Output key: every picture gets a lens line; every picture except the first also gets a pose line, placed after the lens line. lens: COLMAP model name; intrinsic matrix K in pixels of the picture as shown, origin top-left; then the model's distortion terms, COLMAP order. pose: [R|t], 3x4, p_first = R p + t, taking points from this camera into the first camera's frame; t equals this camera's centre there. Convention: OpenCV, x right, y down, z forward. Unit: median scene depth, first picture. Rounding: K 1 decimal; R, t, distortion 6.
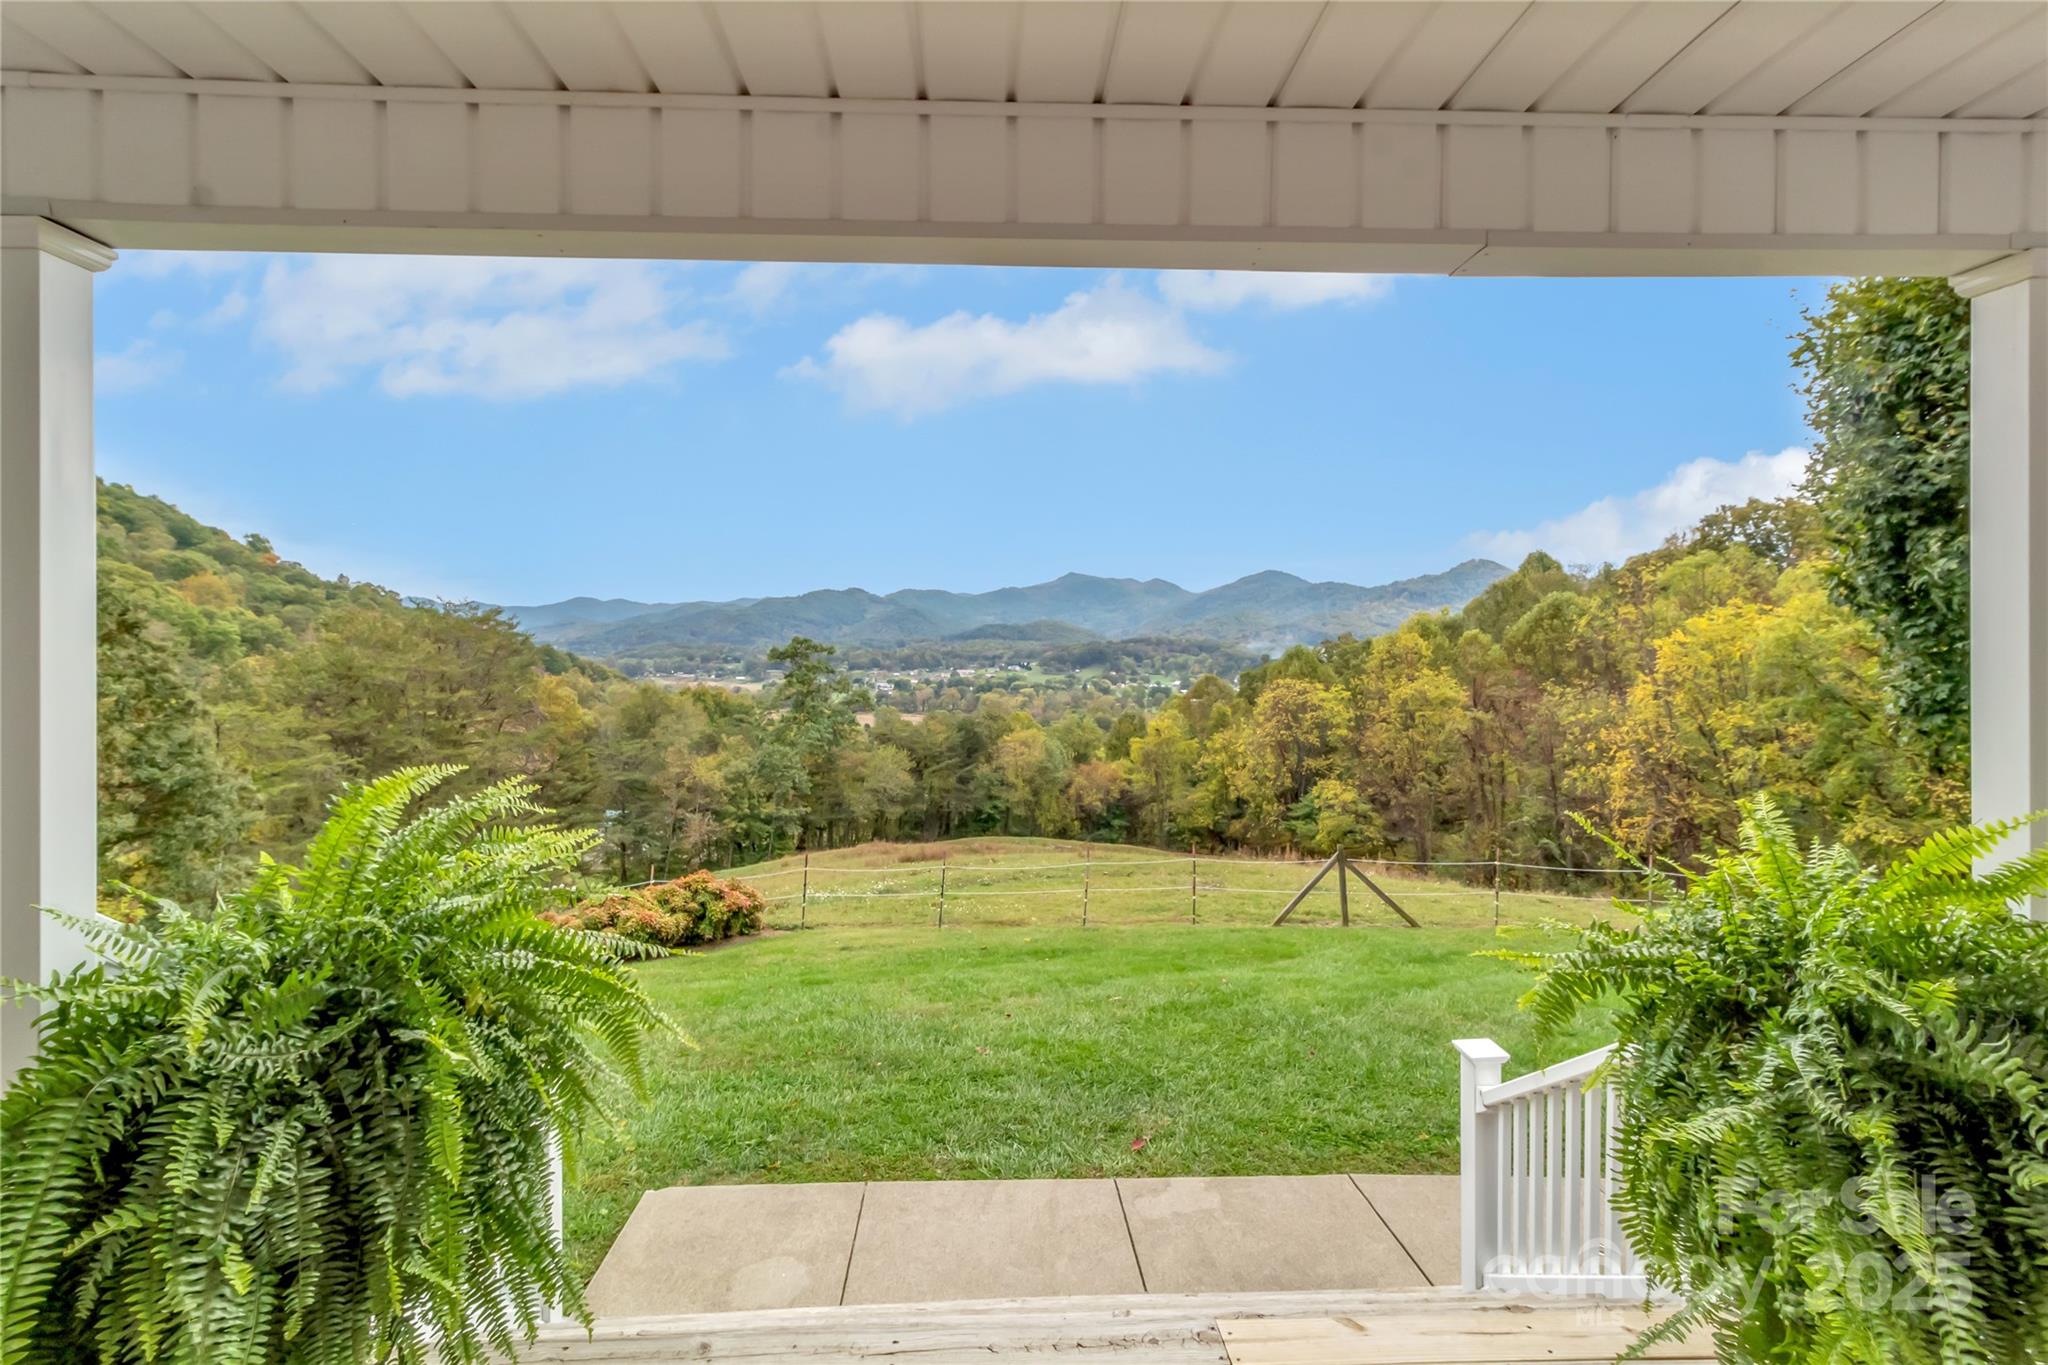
lens RADIAL K [[941.3, 0, 1013.1], [0, 941.3, 638.0], [0, 0, 1]] dist [0.014404, -0.002567]
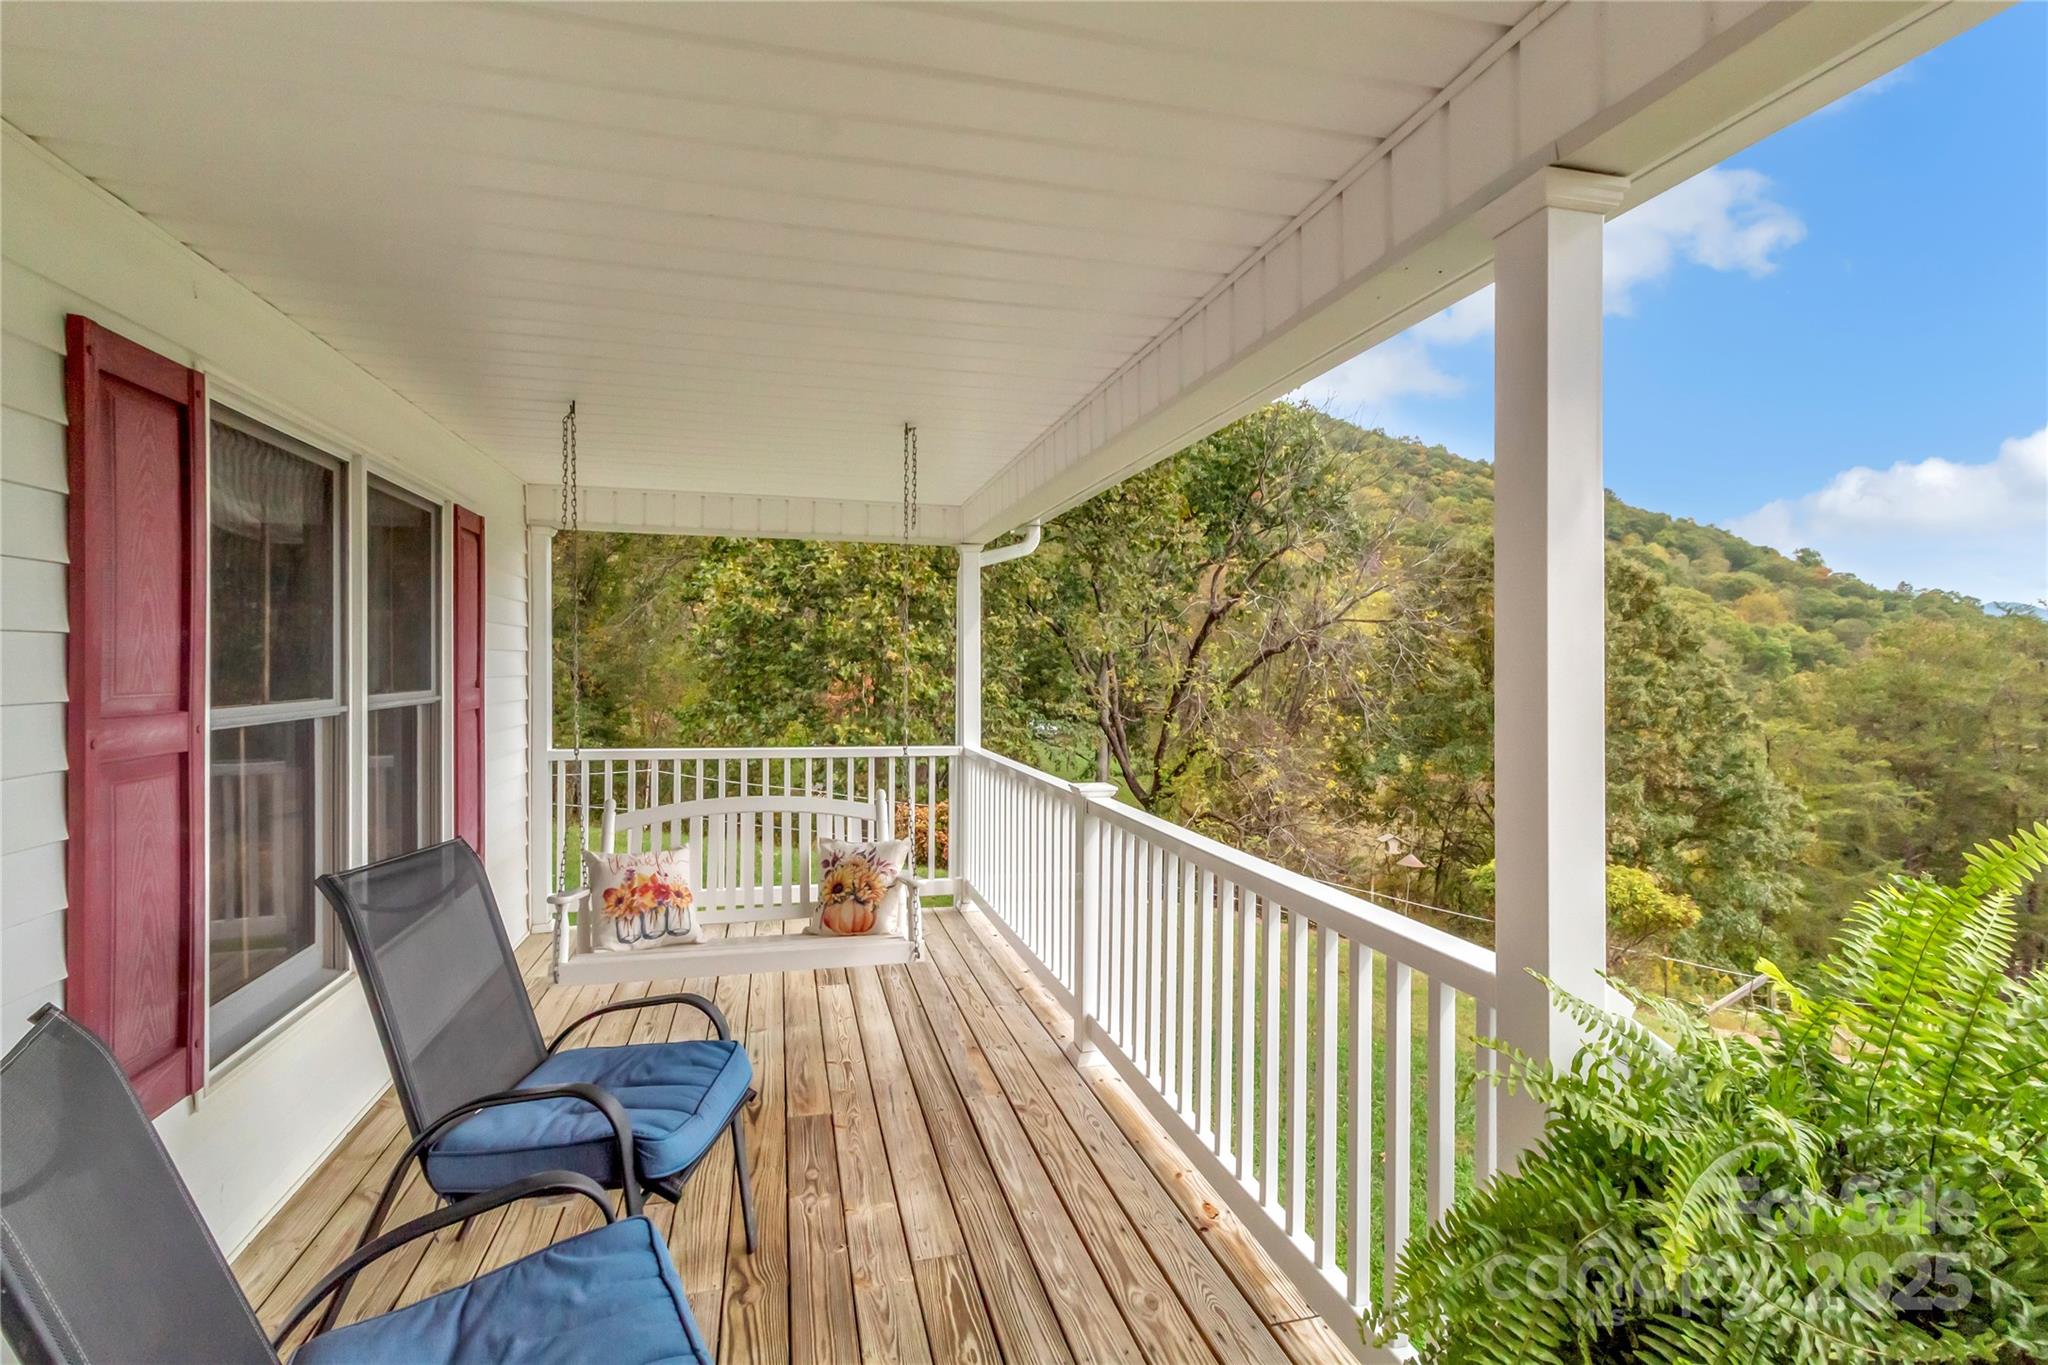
lens RADIAL K [[941.3, 0, 1027.6], [0, 941.3, 667.0], [0, 0, 1]] dist [0.014404, -0.002567]
pose [[0.208734, 0.005920, -0.977955, -0.285908], [0.007414, 0.999943, 0.007635, 0.002919], [0.977944, -0.008844, 0.208678, 0.371258]]
